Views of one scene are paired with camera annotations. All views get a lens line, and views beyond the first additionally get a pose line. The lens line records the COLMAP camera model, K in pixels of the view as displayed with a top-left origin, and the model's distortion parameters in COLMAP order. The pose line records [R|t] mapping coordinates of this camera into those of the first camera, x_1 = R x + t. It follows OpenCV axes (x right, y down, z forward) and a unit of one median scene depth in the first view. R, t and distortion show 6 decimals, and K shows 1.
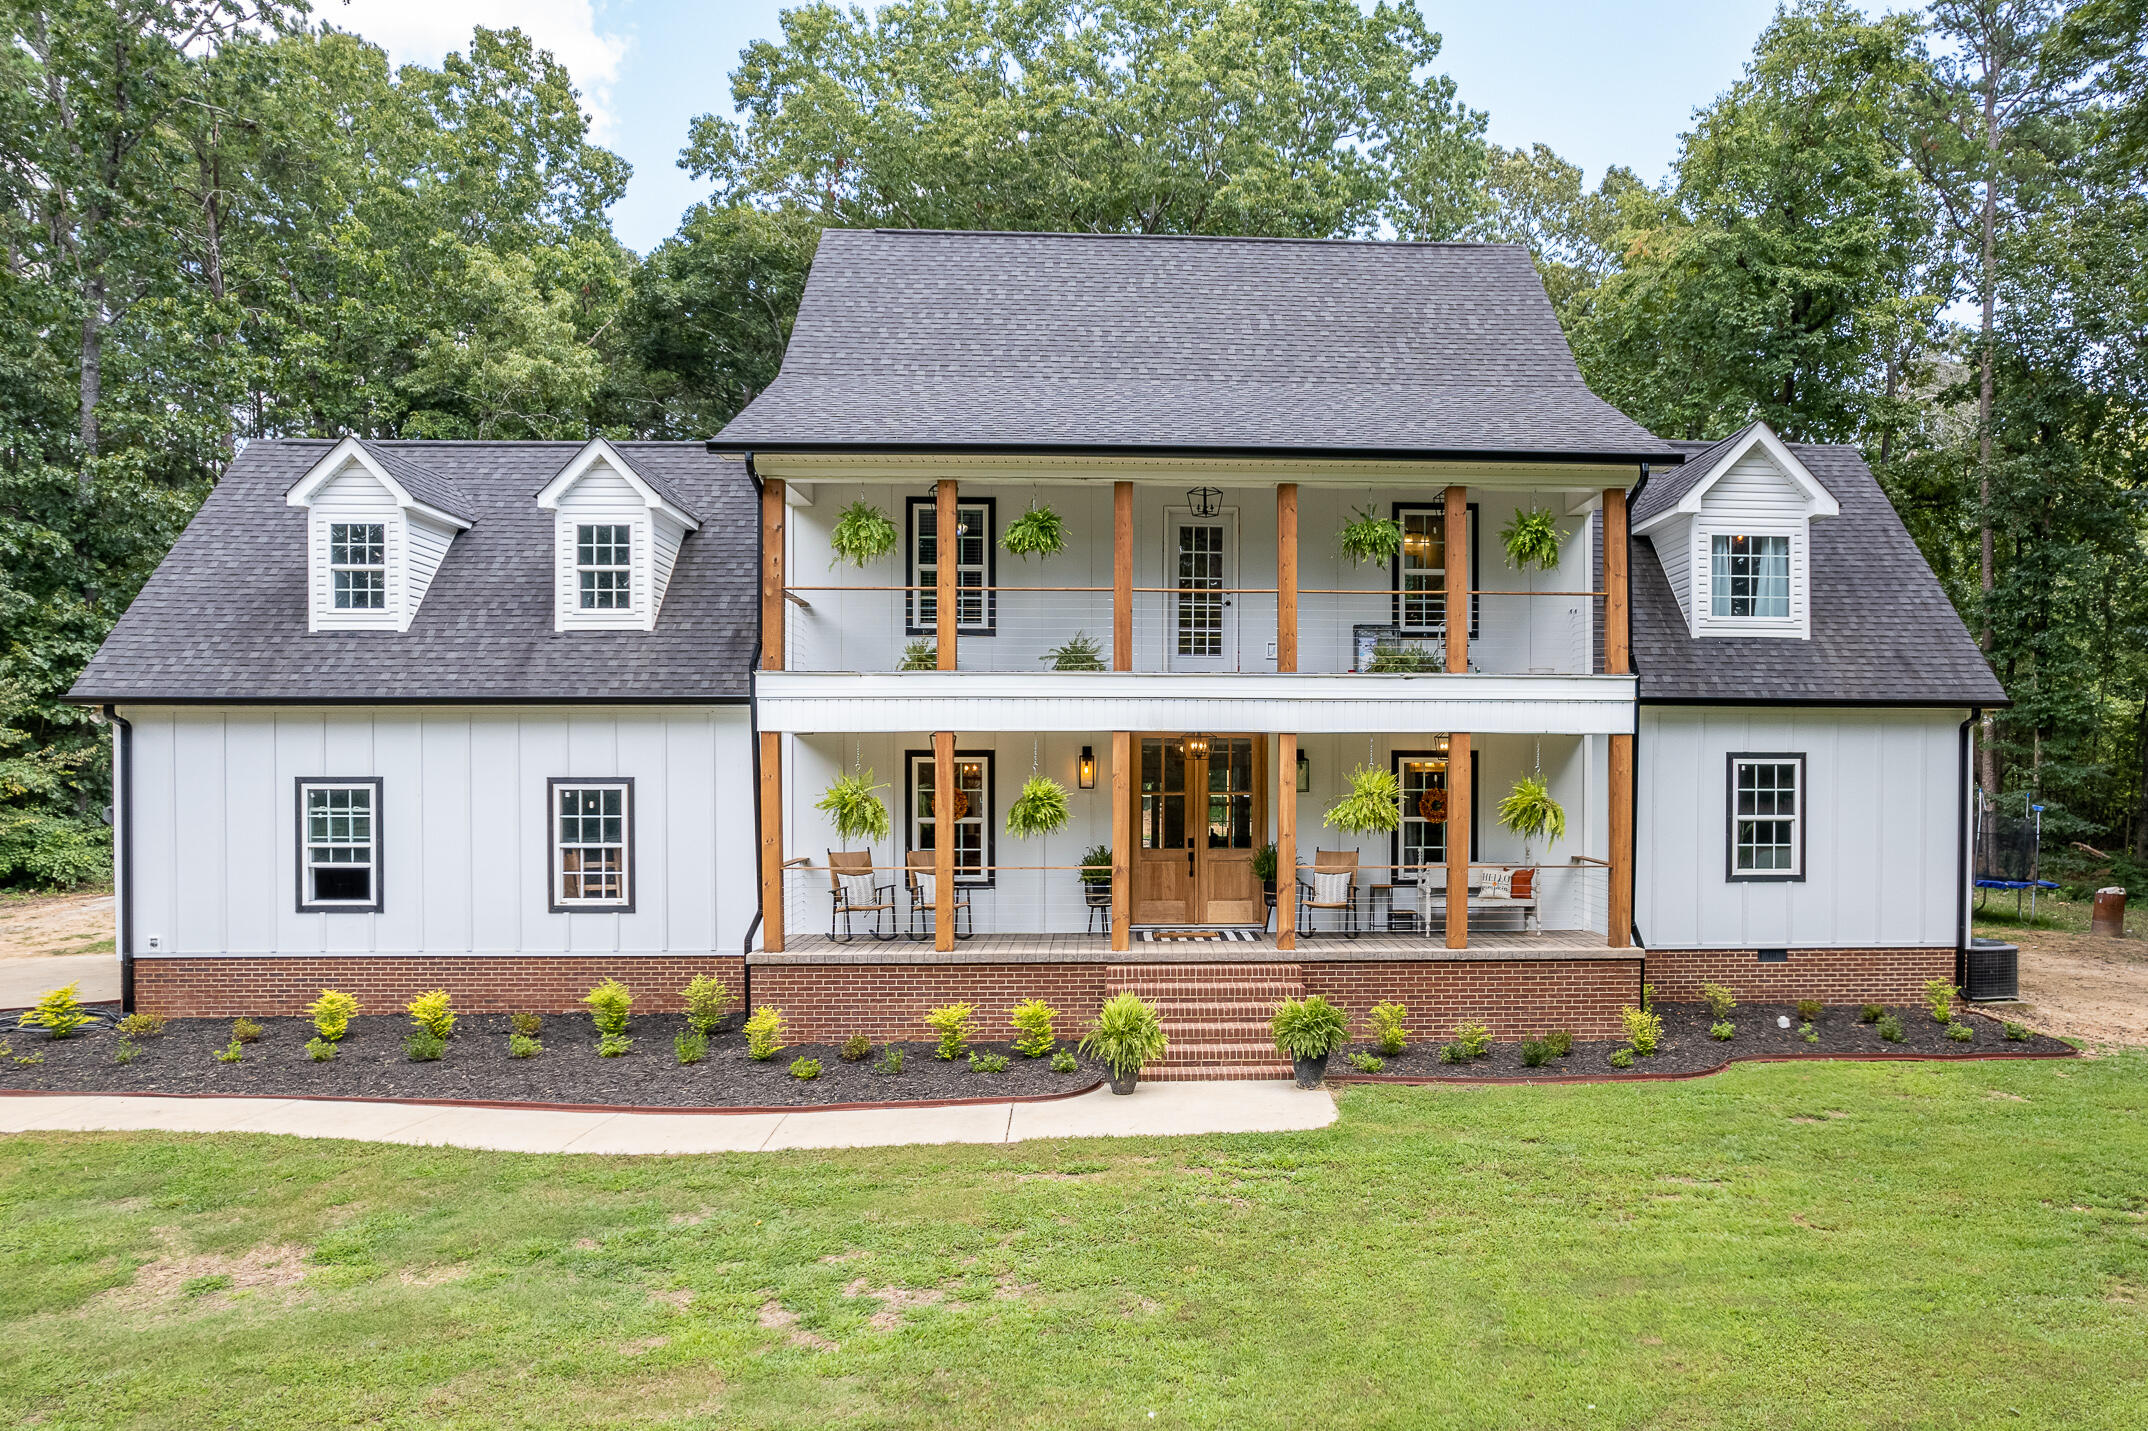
lens RADIAL K [[1541.6, 0, 1198.0], [0, 1541.6, 803.9], [0, 0, 1]] dist [-0.081059, 0.079206]
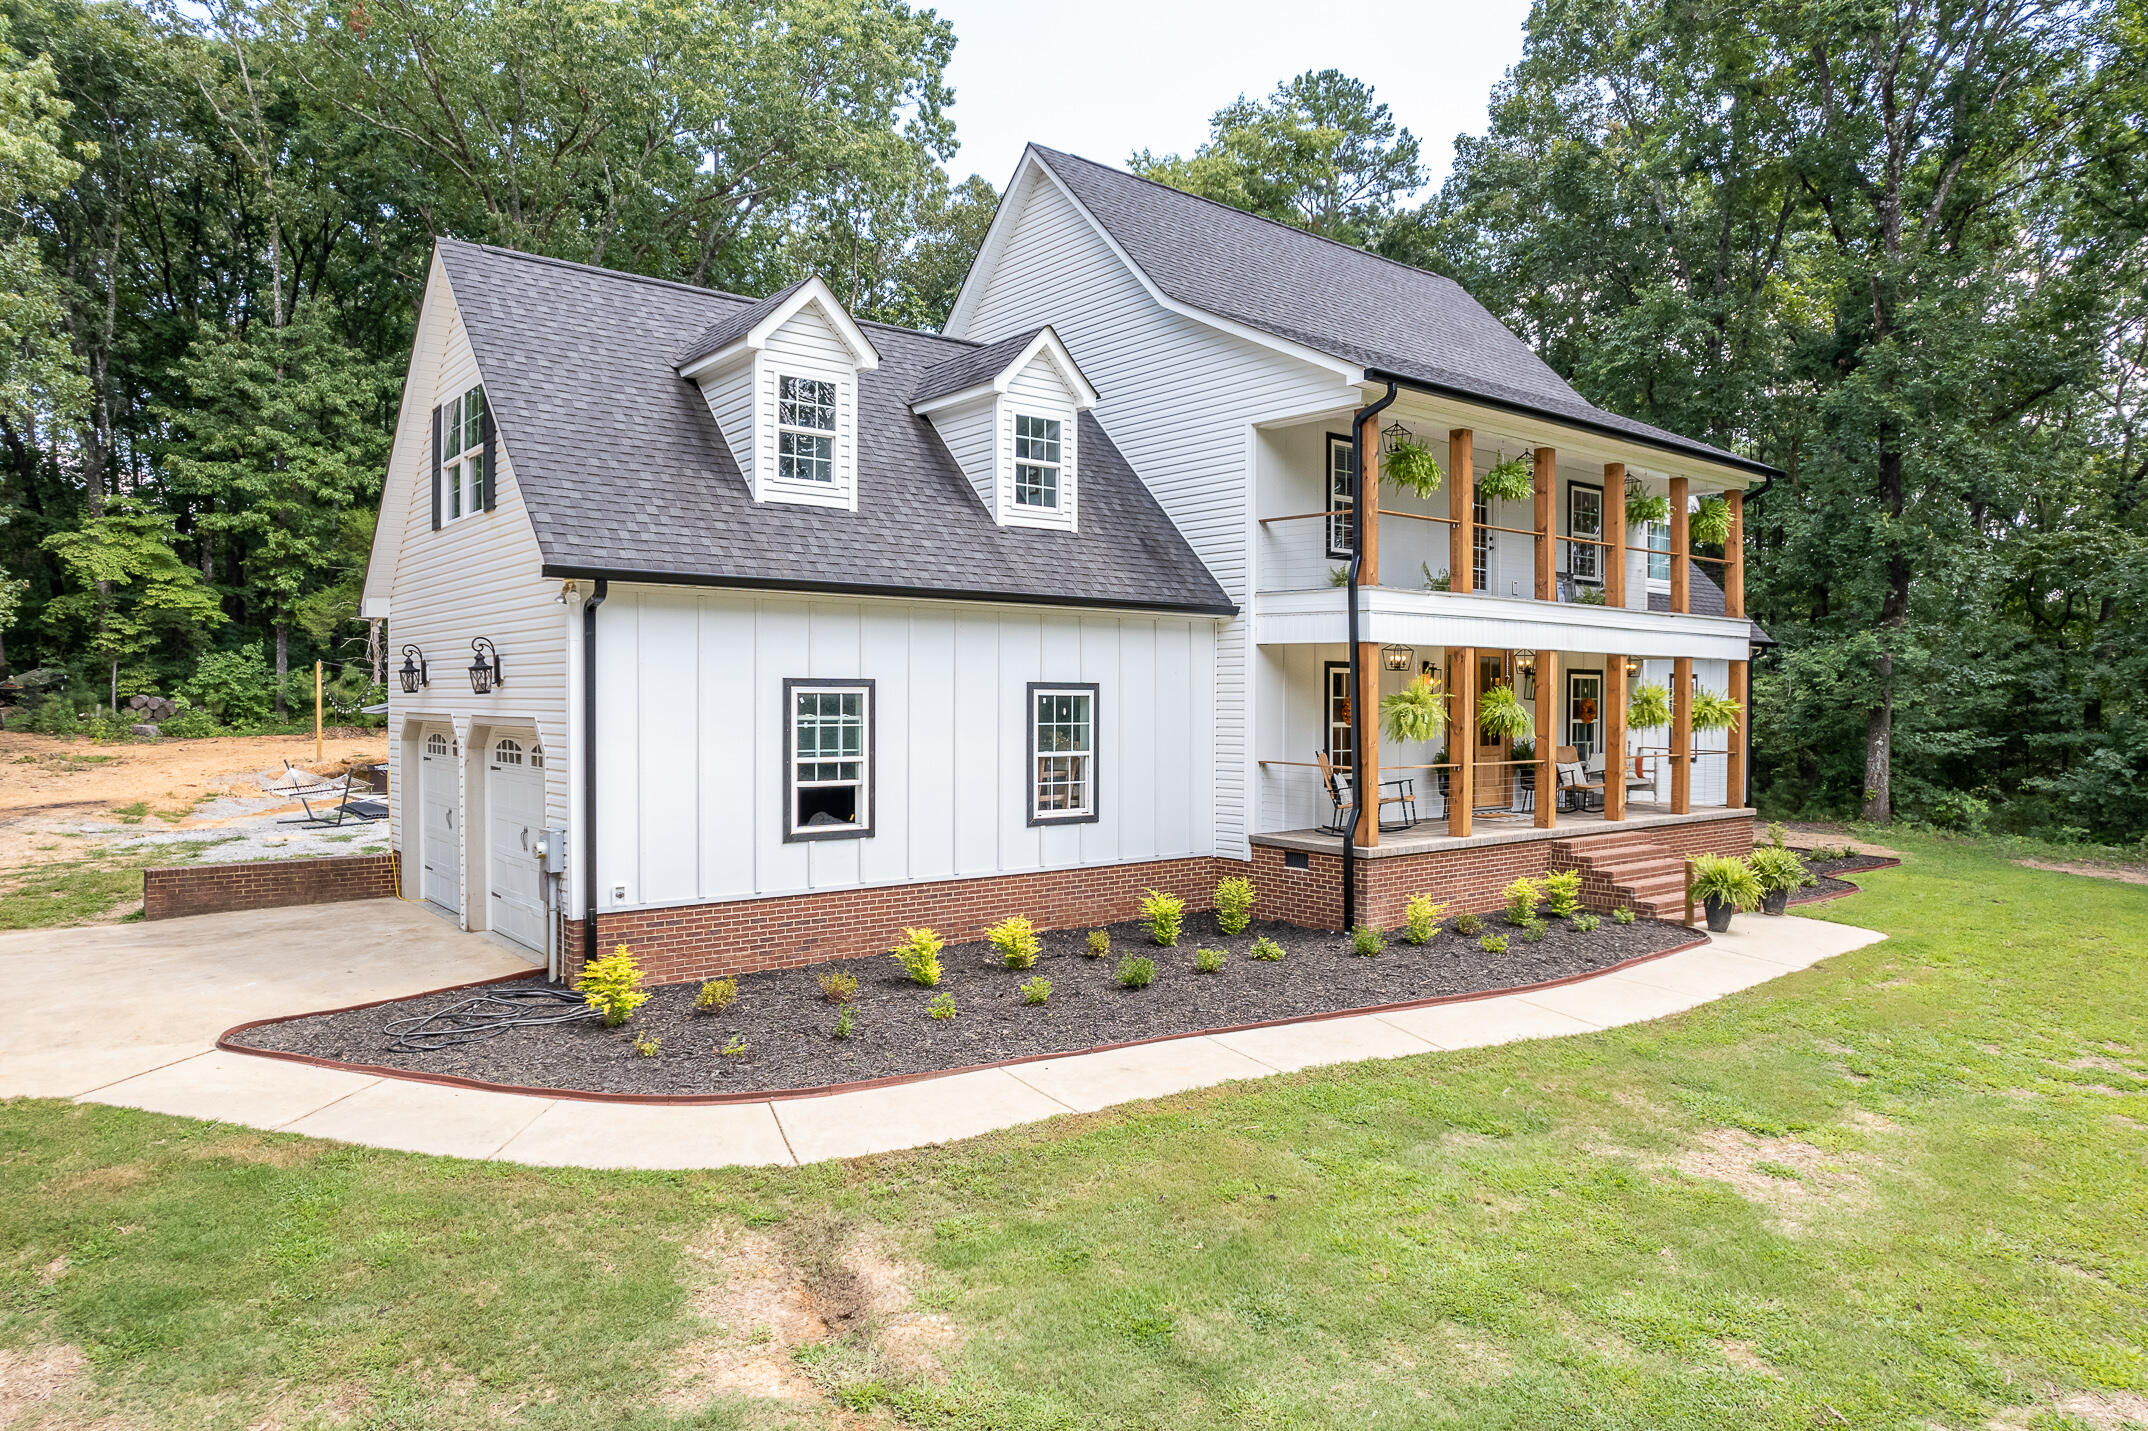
lens RADIAL K [[1382.1, 0, 1074.0], [0, 1382.1, 715.5], [0, 0, 1]] dist [-0.069652, 0.057593]
pose [[0.810441, -0.003686, 0.585809, -0.903866], [0.003659, 0.999993, 0.001231, 0.002051], [-0.585809, 0.001146, 0.810448, 0.298751]]
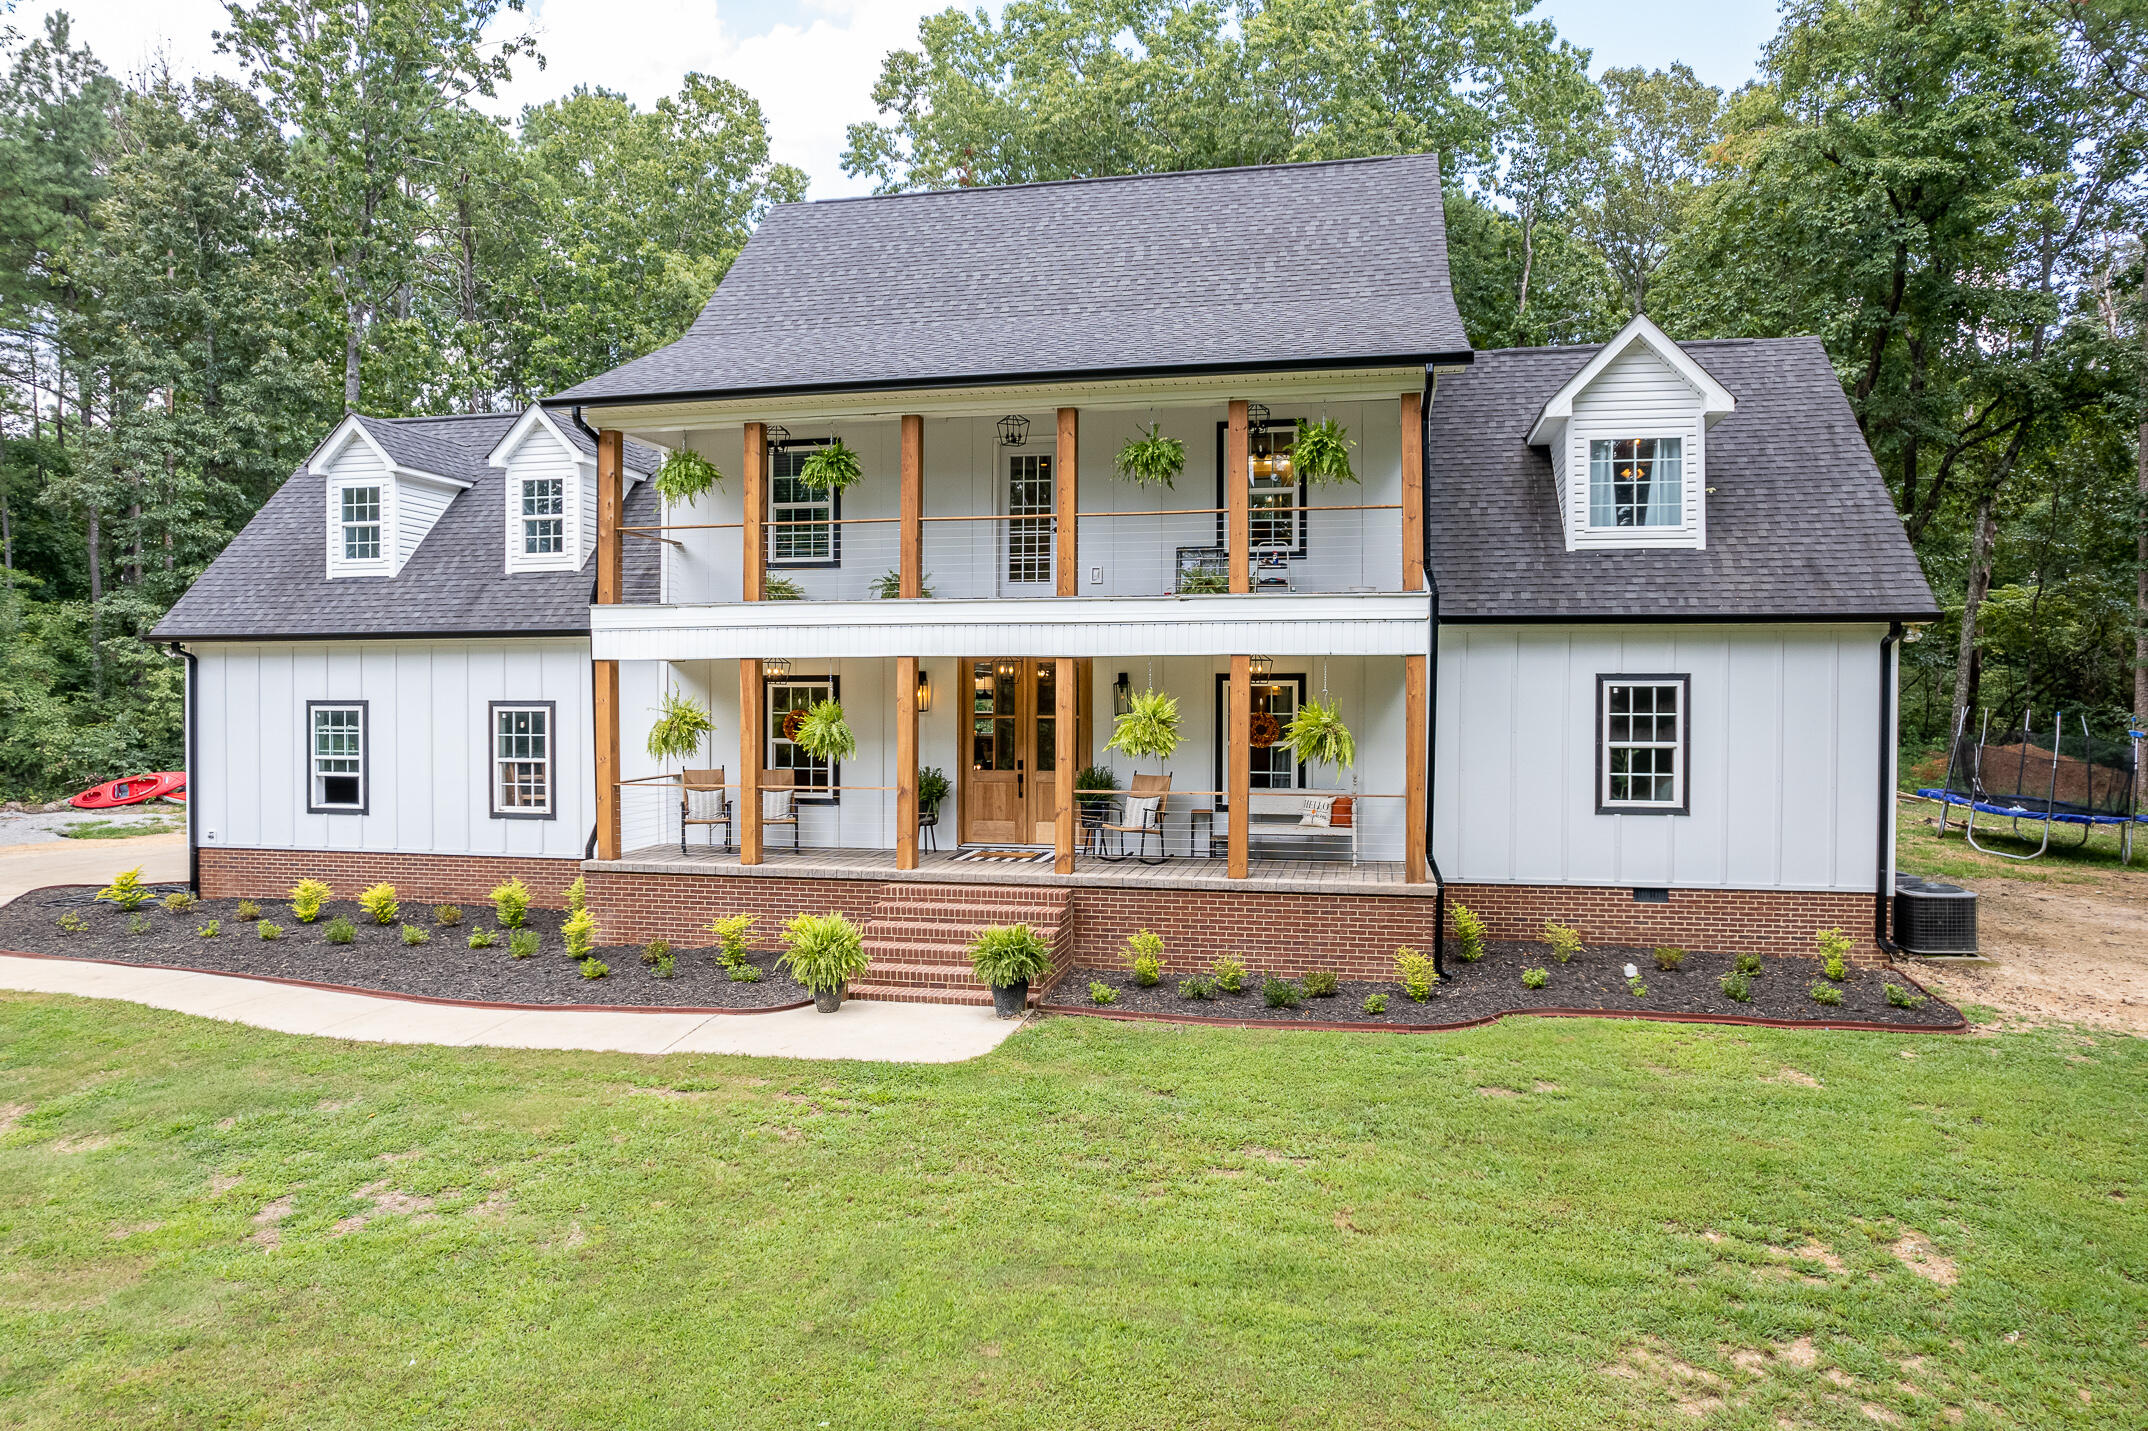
lens RADIAL K [[1374.6, 0, 1074.0], [0, 1374.6, 715.5], [0, 0, 1]] dist [-0.065934, 0.050689]
pose [[0.964144, 0.003089, -0.265362, 0.273098], [-0.003773, 0.999991, -0.002068, -0.005839], [0.265353, 0.002995, 0.964147, 0.126845]]
